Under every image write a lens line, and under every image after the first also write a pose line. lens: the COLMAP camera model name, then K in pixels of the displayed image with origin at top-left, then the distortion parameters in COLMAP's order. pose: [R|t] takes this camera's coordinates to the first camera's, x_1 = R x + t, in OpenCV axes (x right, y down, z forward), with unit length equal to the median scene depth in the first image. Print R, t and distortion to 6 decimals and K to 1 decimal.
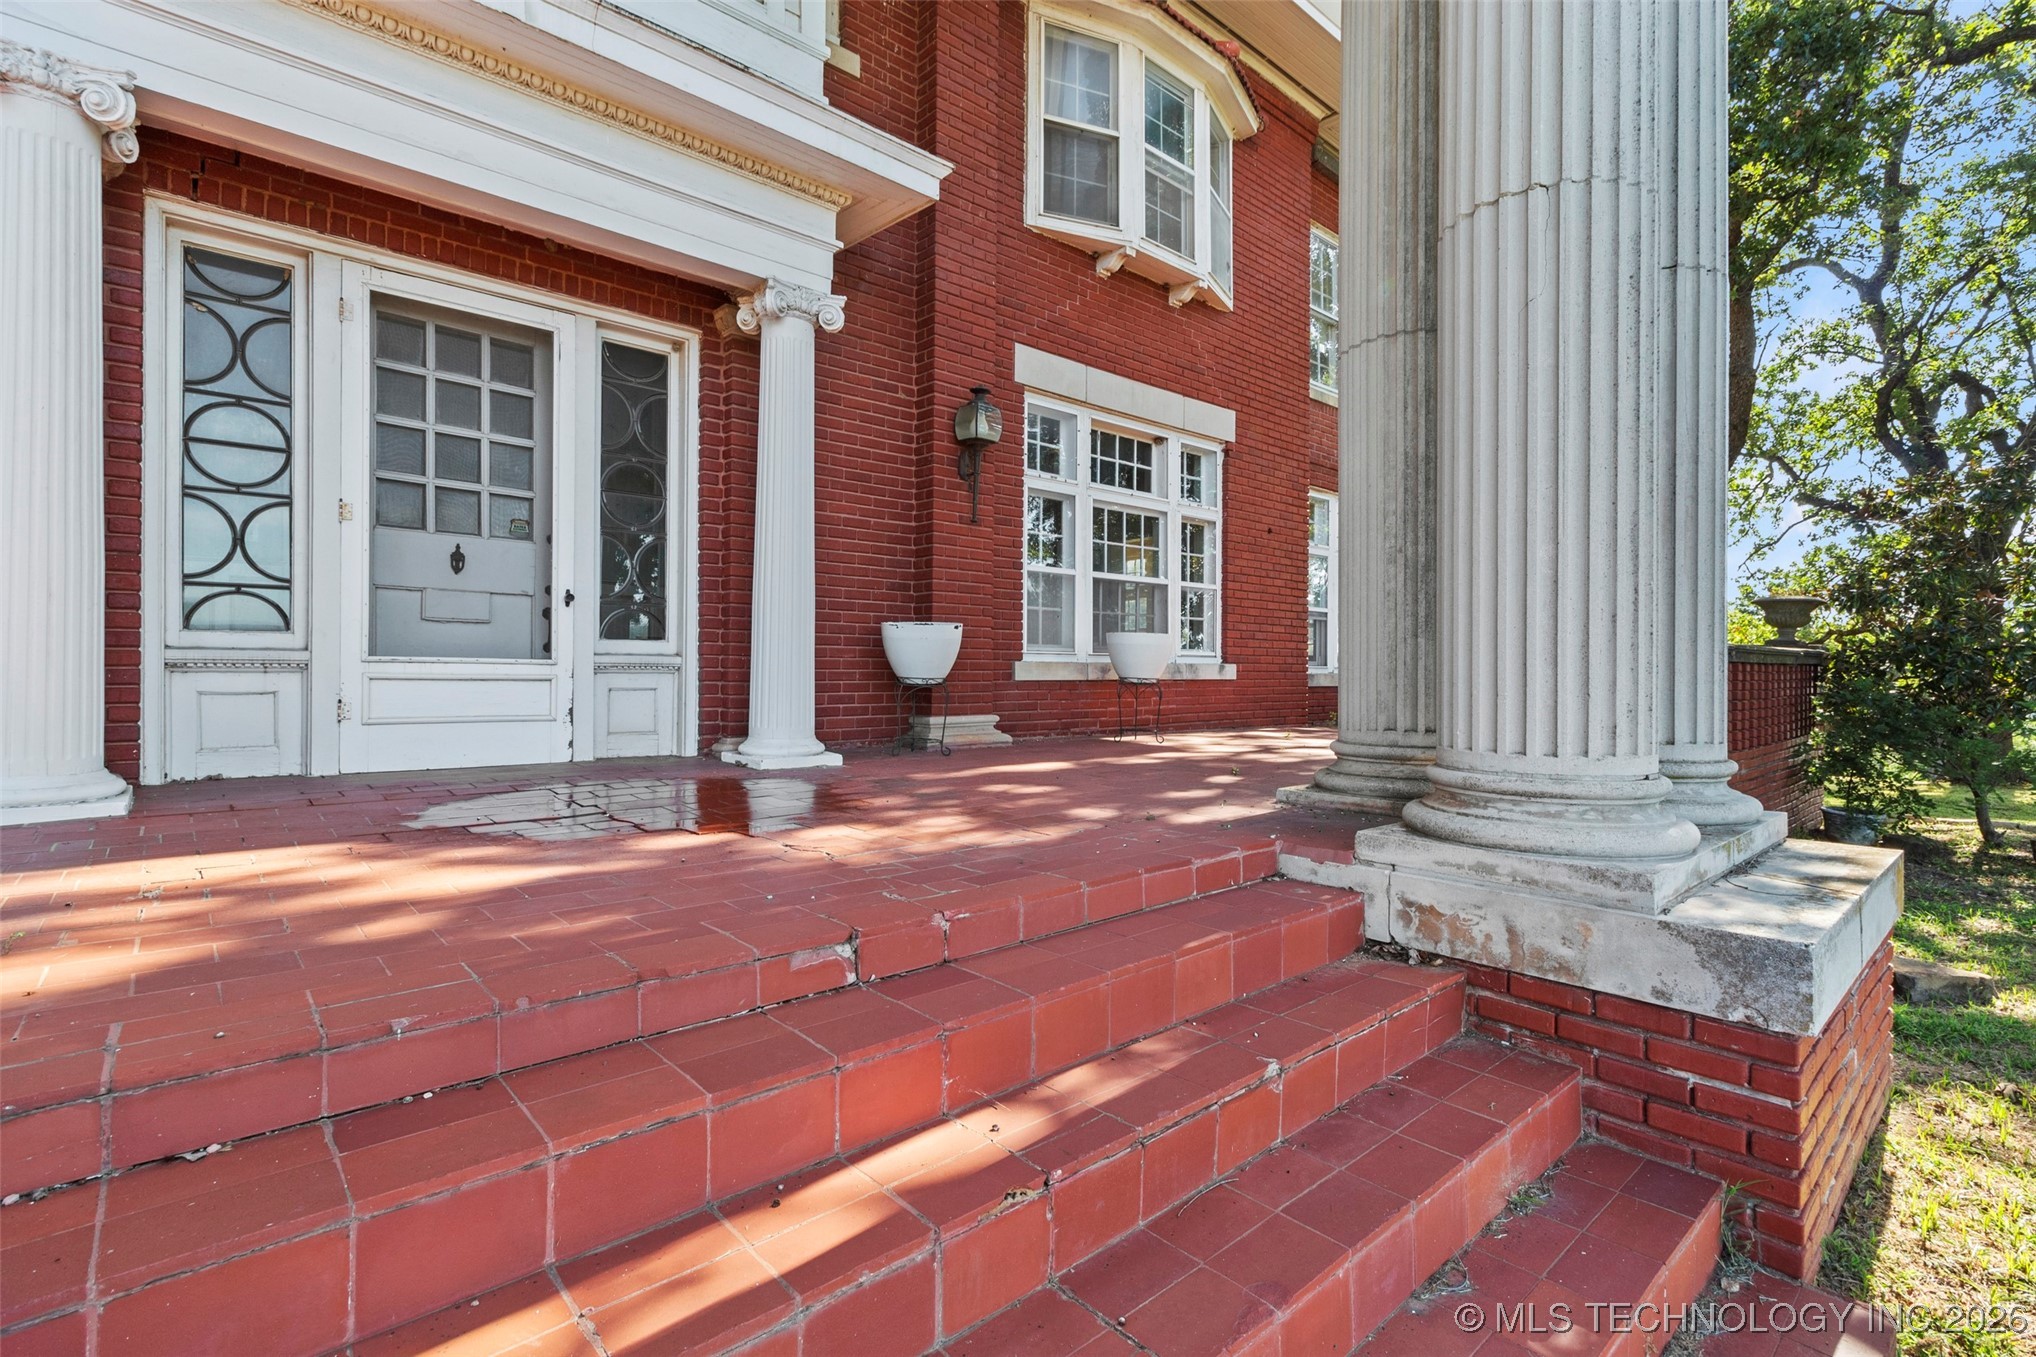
lens RADIAL K [[940.9, 0, 1018.0], [0, 940.9, 678.5], [0, 0, 1]] dist [0.001792, 0.000182]
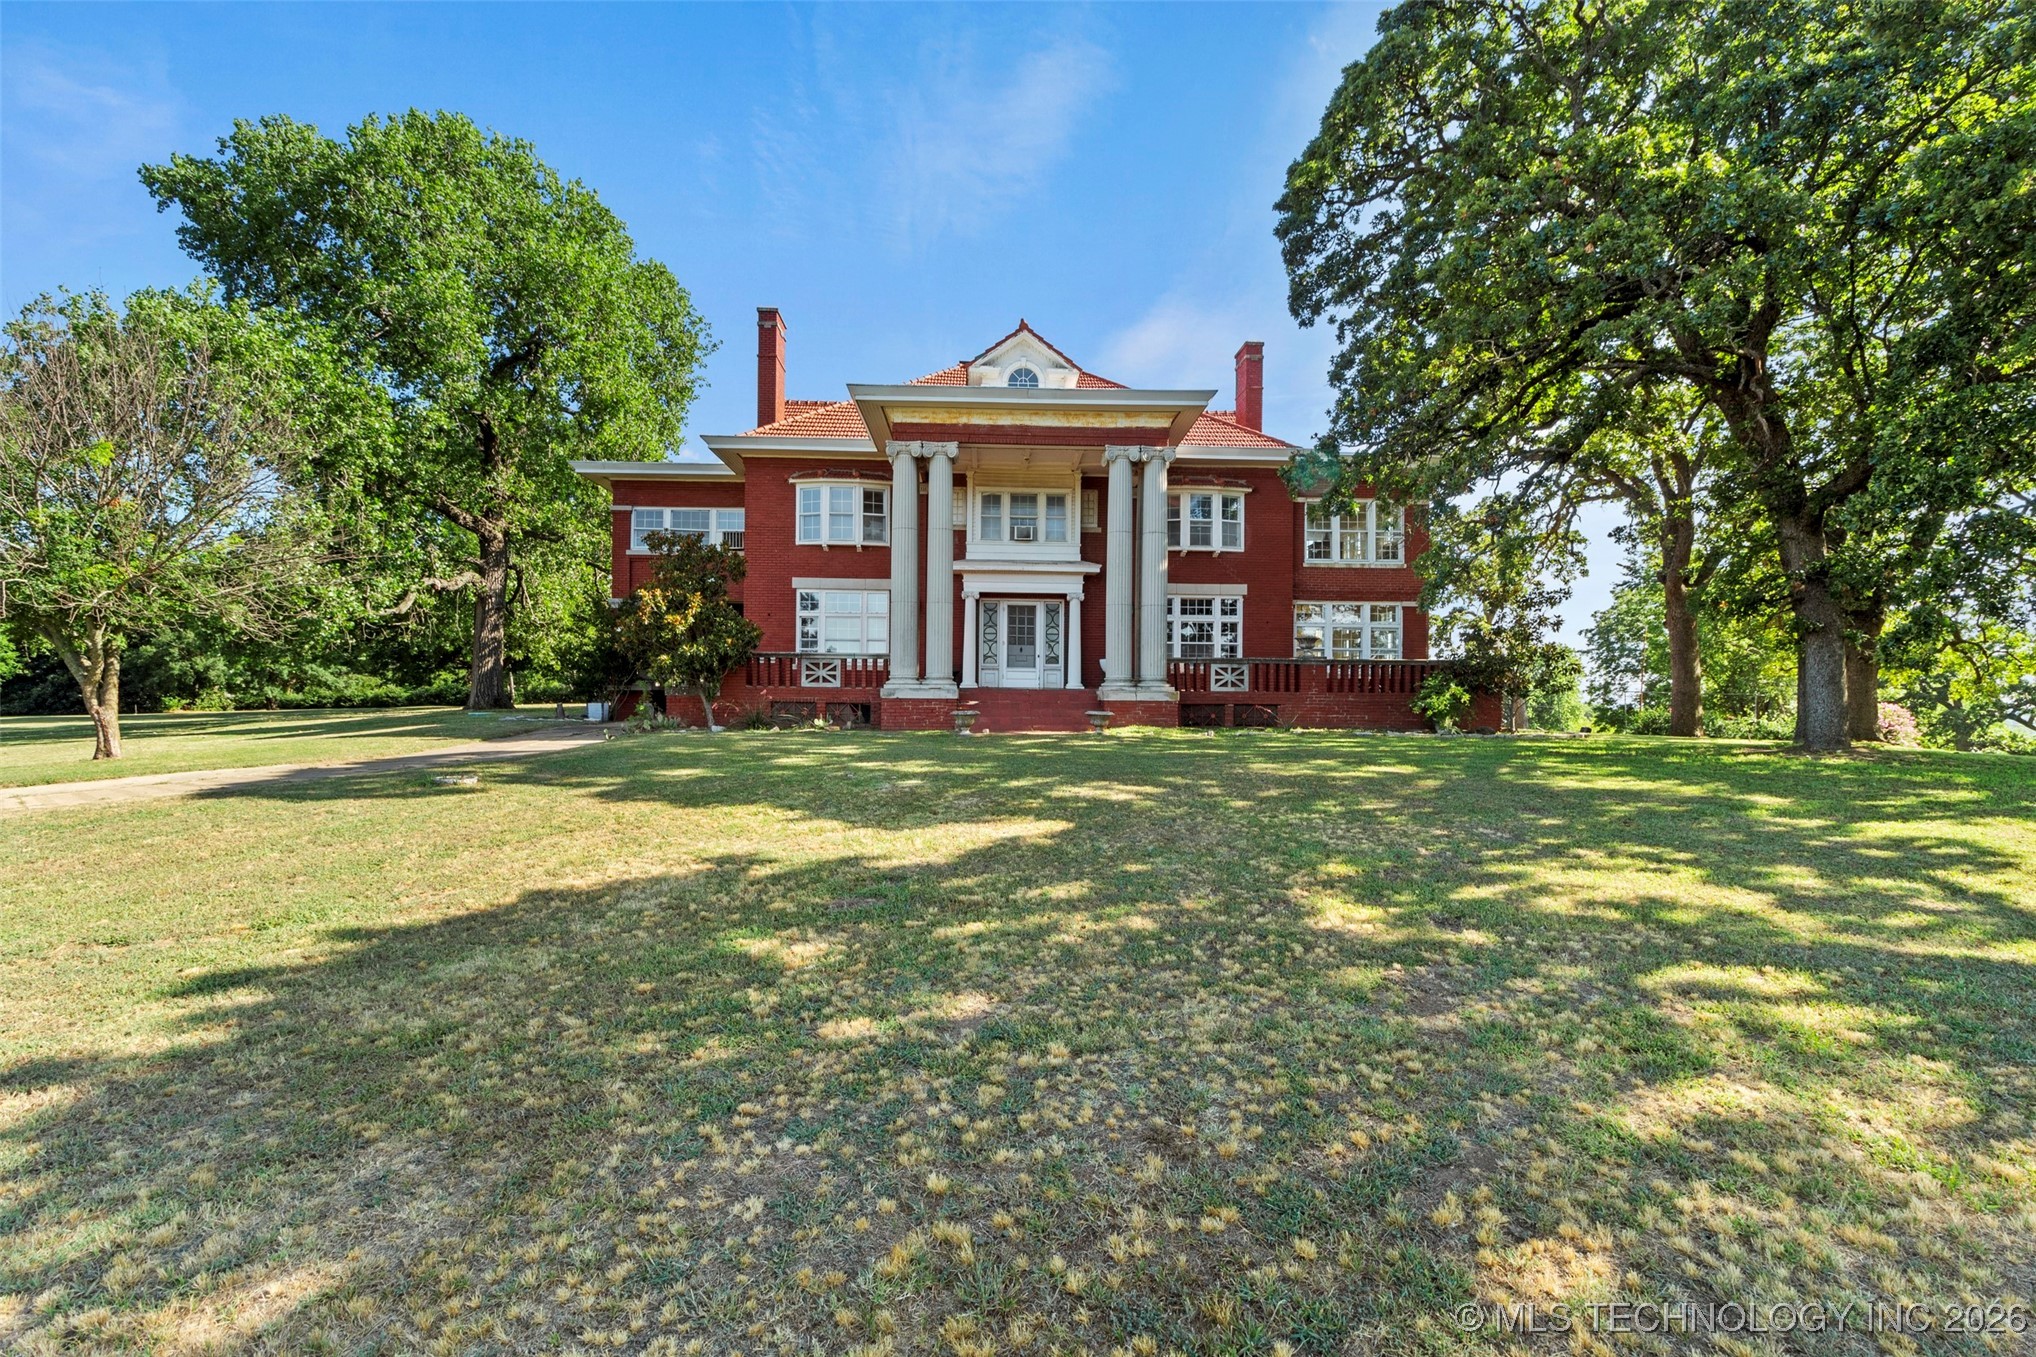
lens RADIAL K [[936.7, 0, 1015.1], [0, 936.7, 698.2], [0, 0, 1]] dist [0.001109, 0.000341]
pose [[0.762806, 0.001363, -0.646625, 2.795636], [-0.010912, 0.999883, -0.010765, 0.205647], [0.646535, 0.015268, 0.762732, -3.054579]]
